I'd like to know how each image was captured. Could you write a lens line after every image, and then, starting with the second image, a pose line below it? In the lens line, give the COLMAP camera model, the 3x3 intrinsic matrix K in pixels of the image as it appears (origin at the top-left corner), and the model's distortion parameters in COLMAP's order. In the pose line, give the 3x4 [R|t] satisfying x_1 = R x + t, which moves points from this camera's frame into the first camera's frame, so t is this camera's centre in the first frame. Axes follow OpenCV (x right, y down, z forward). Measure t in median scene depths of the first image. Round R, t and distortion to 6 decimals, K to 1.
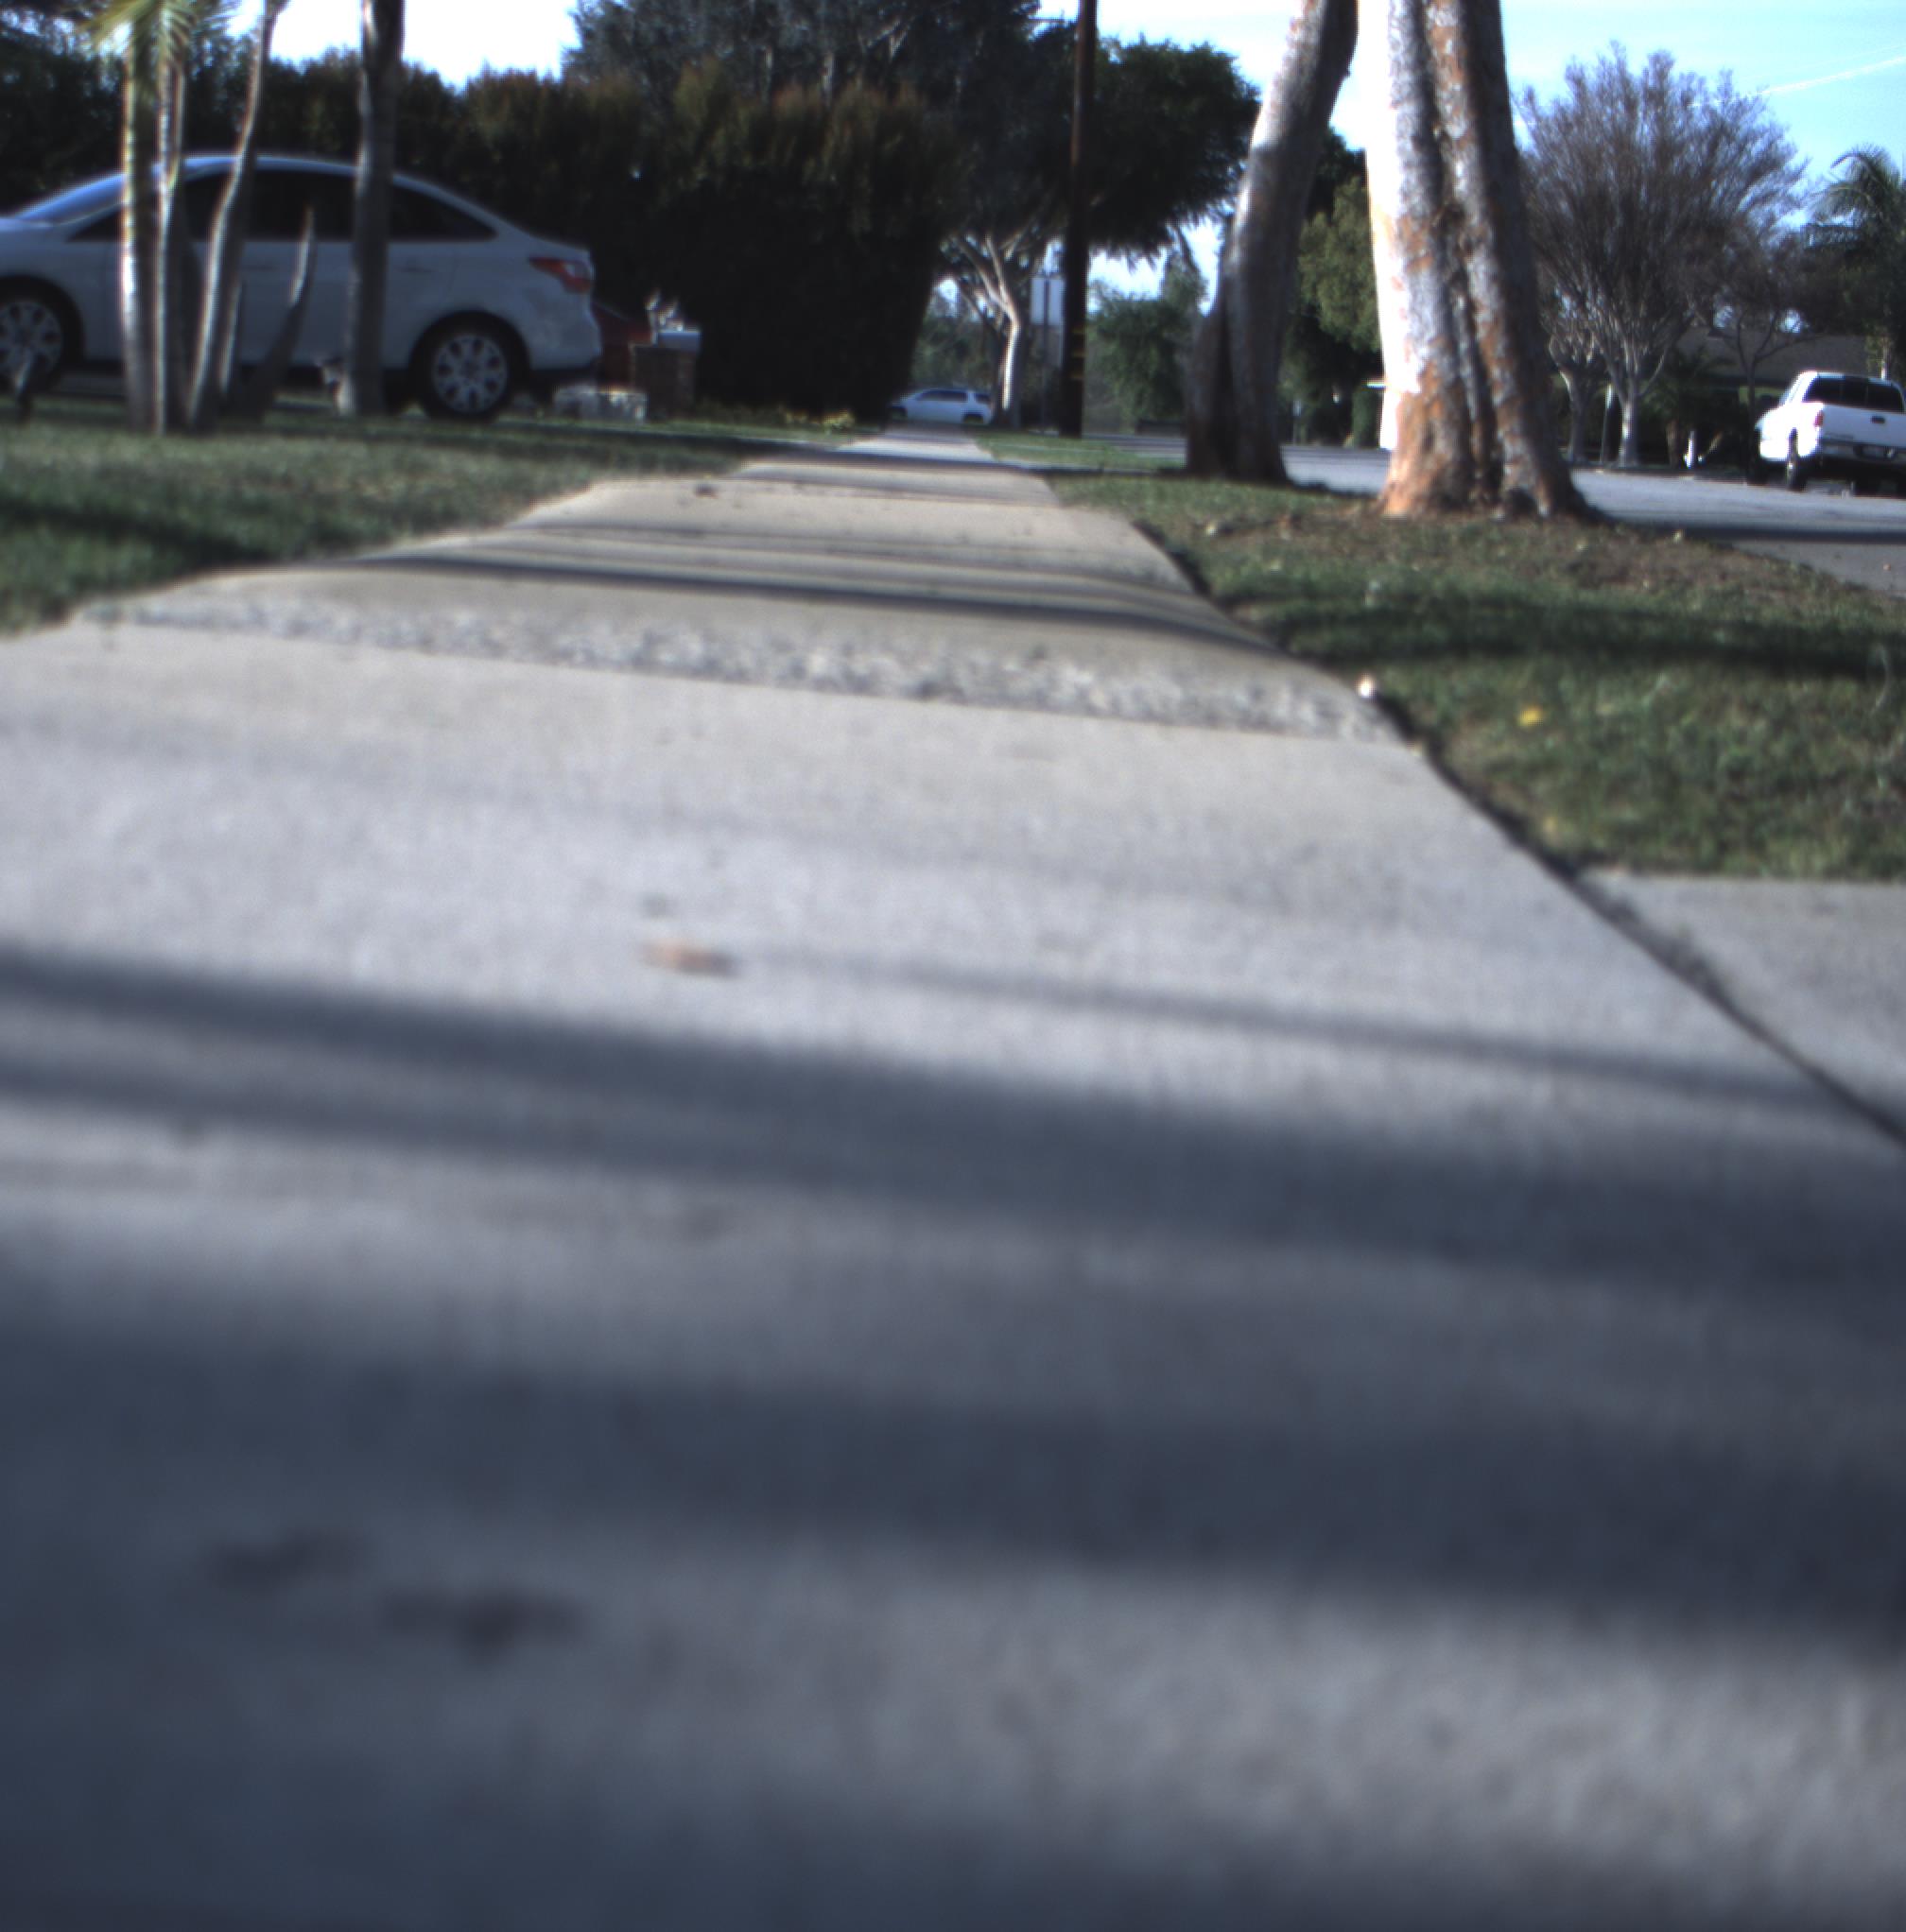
lens RADIAL K [[4380.8, 0, 712.6], [0, 4380.8, 959.8], [0, 0, 1]] dist [-0.174563, 0.889848]
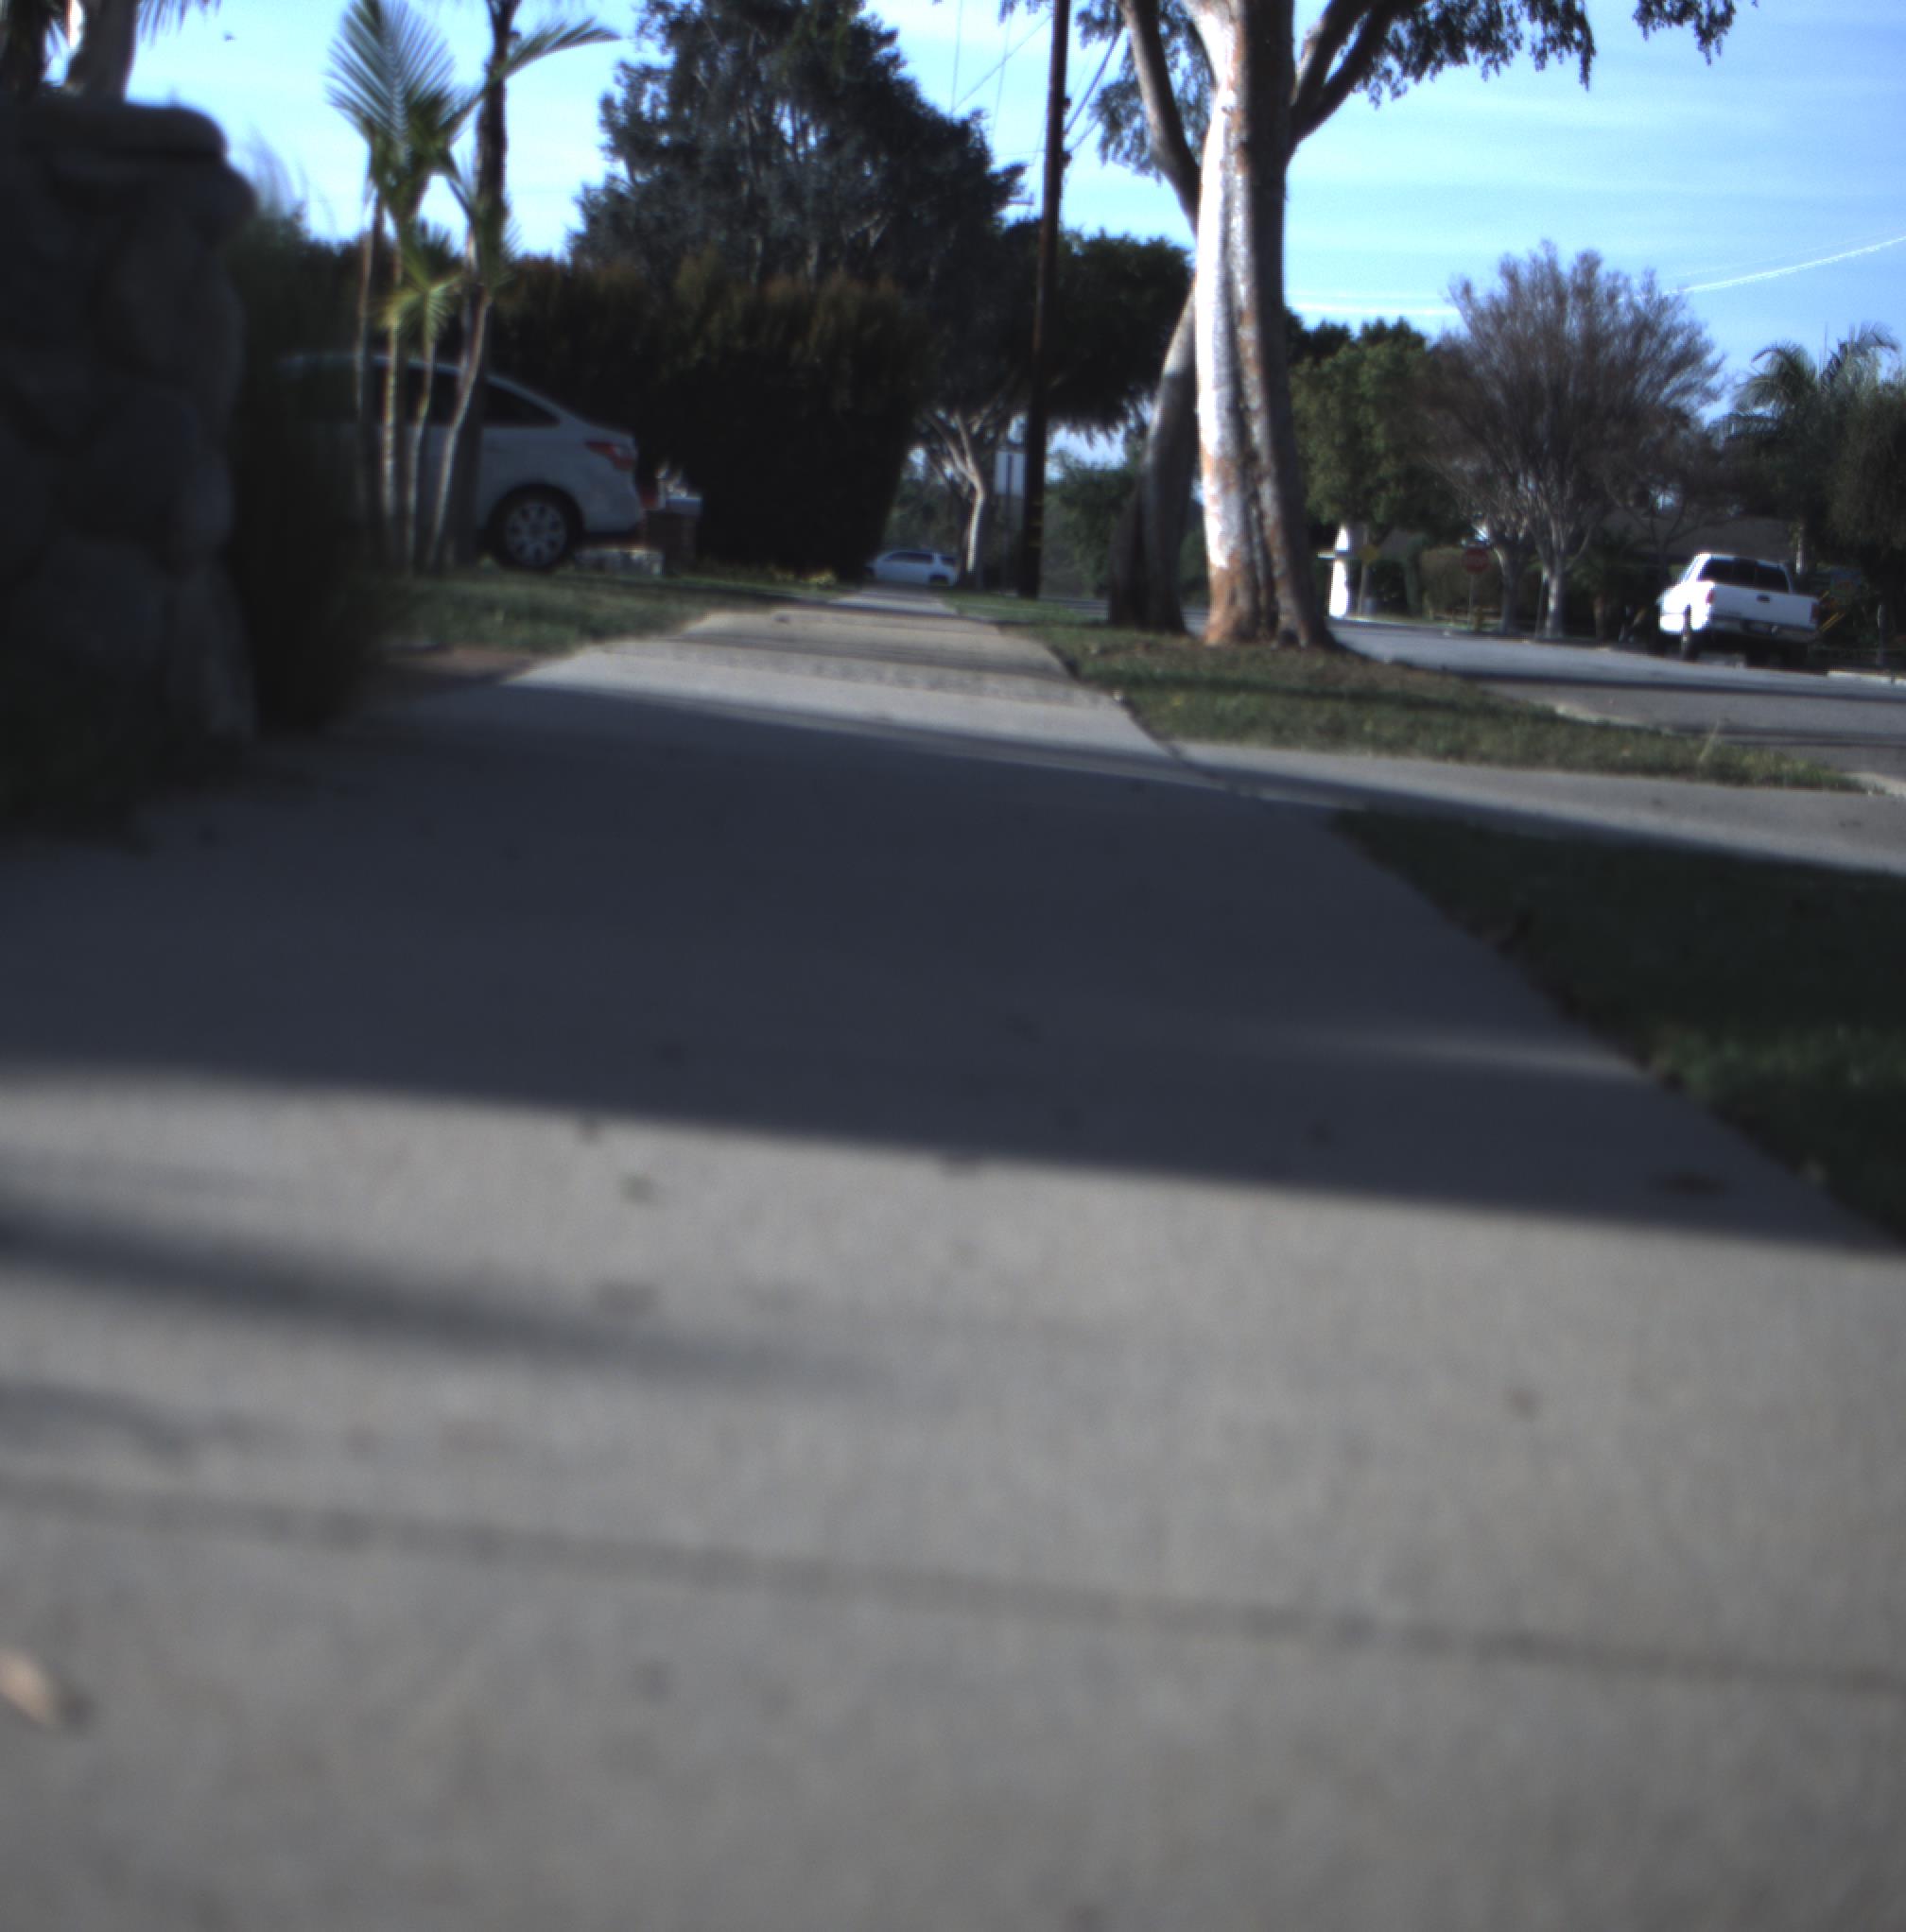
lens RADIAL K [[4380.8, 0, 712.6], [0, 4380.8, 959.8], [0, 0, 1]] dist [-0.174563, 0.889848]
pose [[0.999732, 0.020977, 0.009752, -0.005462], [-0.020618, 0.999154, -0.035585, 0.010395], [-0.010490, 0.035374, 0.999319, -0.083112]]
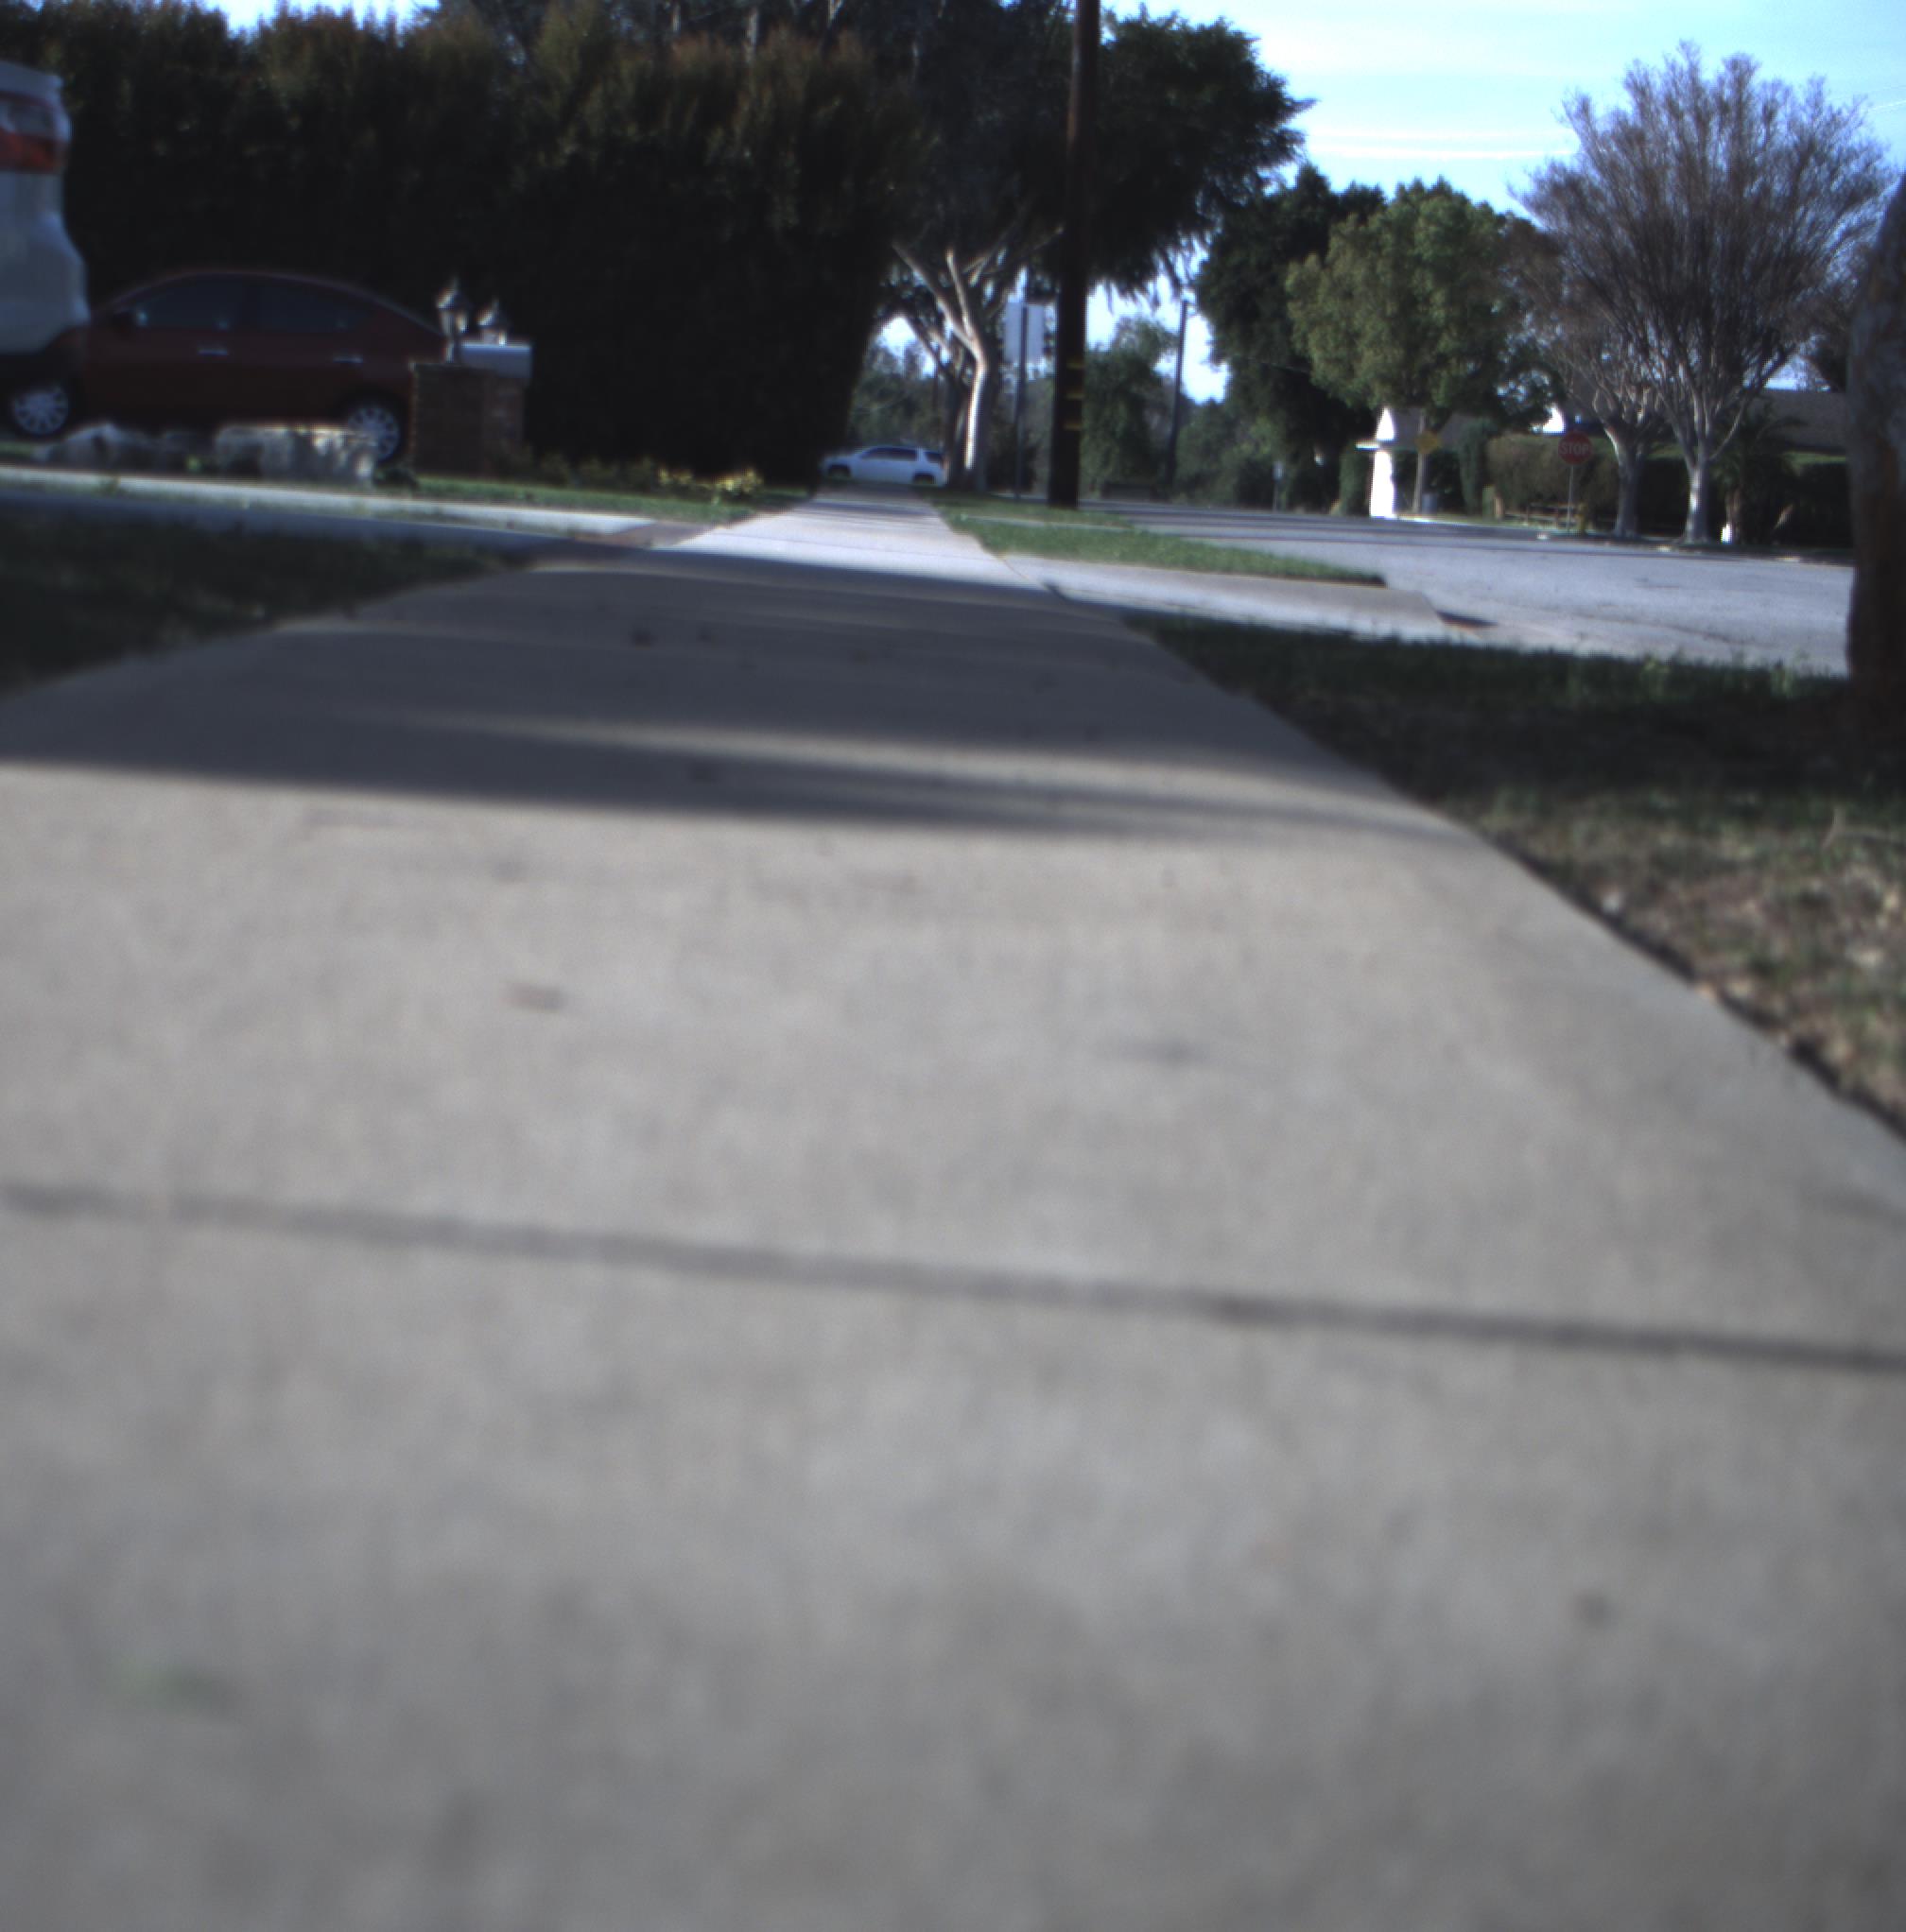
lens RADIAL K [[4380.8, 0, 712.6], [0, 4380.8, 959.8], [0, 0, 1]] dist [-0.174563, 0.889848]
pose [[0.999878, 0.008453, 0.013145, 0.010818], [-0.008280, 0.999879, -0.013162, -0.026937], [-0.013255, 0.013052, 0.999827, 0.215349]]
